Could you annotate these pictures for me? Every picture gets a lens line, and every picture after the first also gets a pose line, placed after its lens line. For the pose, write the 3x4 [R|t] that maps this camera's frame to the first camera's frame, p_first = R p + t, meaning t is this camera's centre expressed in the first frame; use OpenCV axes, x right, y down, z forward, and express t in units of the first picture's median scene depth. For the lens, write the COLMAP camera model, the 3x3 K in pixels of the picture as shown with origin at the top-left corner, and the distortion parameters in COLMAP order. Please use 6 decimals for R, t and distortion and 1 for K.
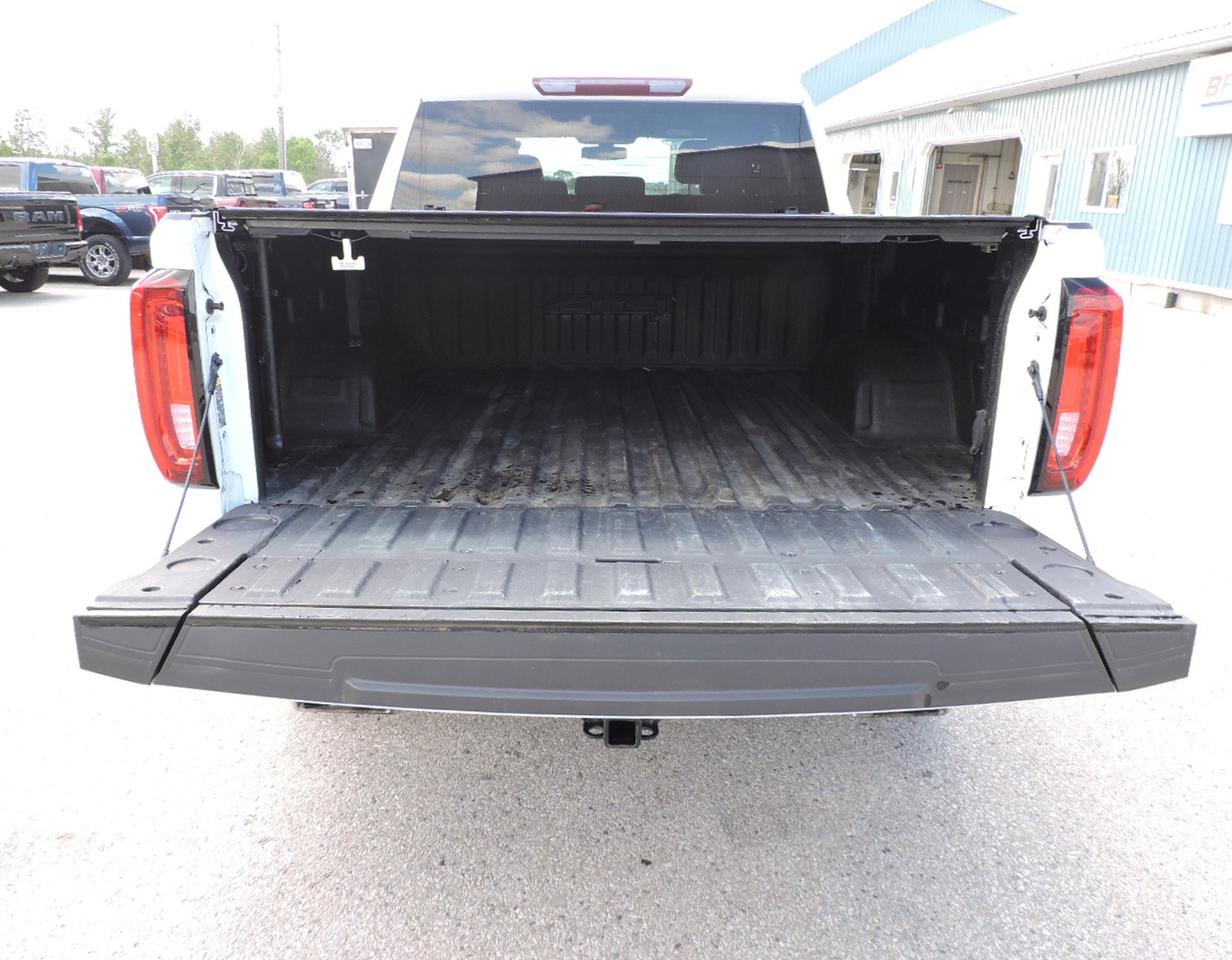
lens RADIAL K [[952.9, 0, 585.1], [0, 952.9, 483.6], [0, 0, 1]] dist [-0.007422, -0.003584]
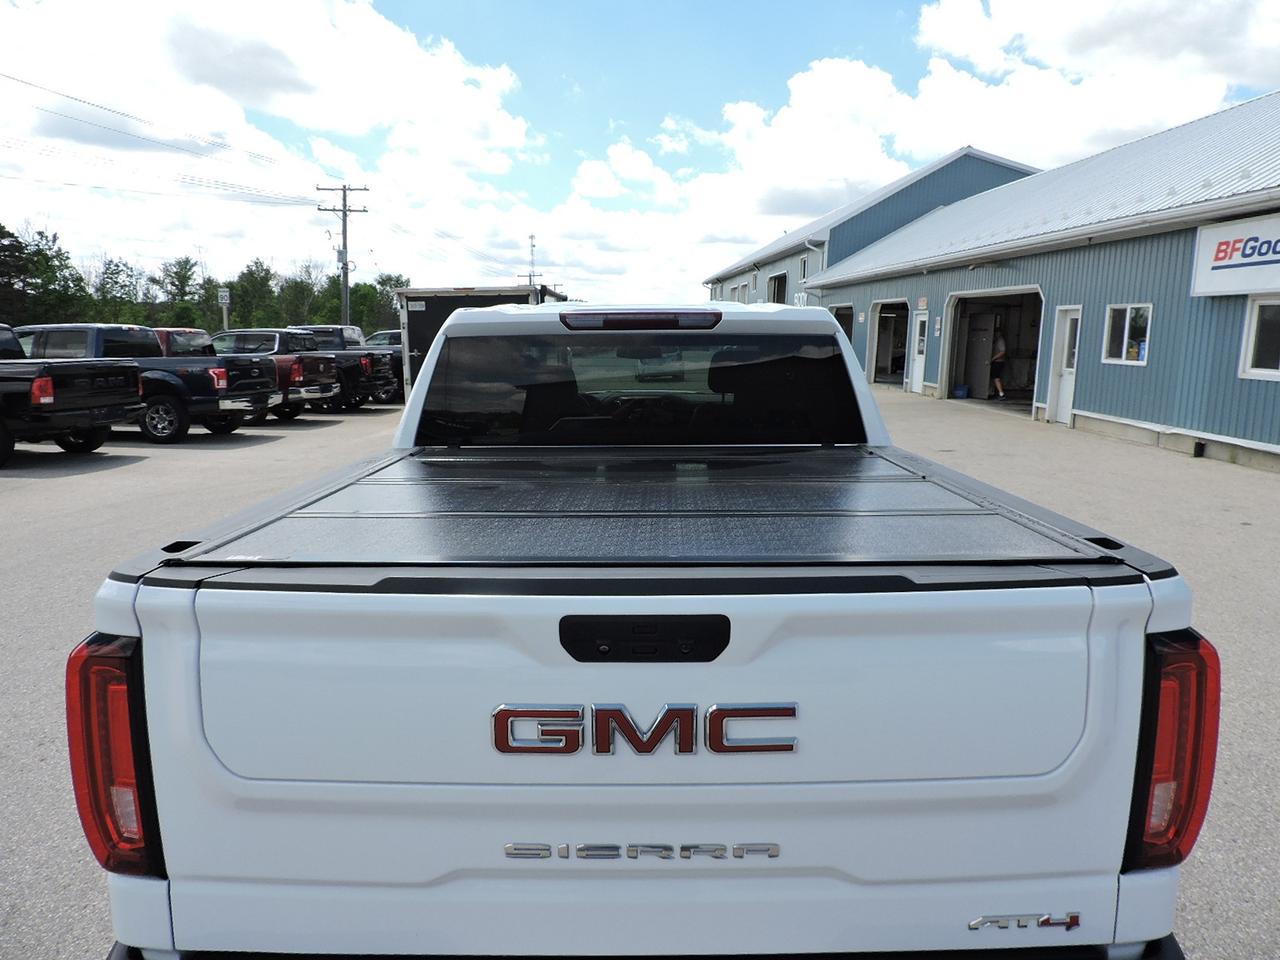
lens RADIAL K [[919.0, 0, 634.9], [0, 919.0, 485.5], [0, 0, 1]] dist [-0.002372, -0.010425]
pose [[0.999921, -0.012402, 0.001797, 0.028262], [0.012530, 0.991638, -0.128444, -0.188165], [-0.000189, 0.128456, 0.991715, 0.119654]]
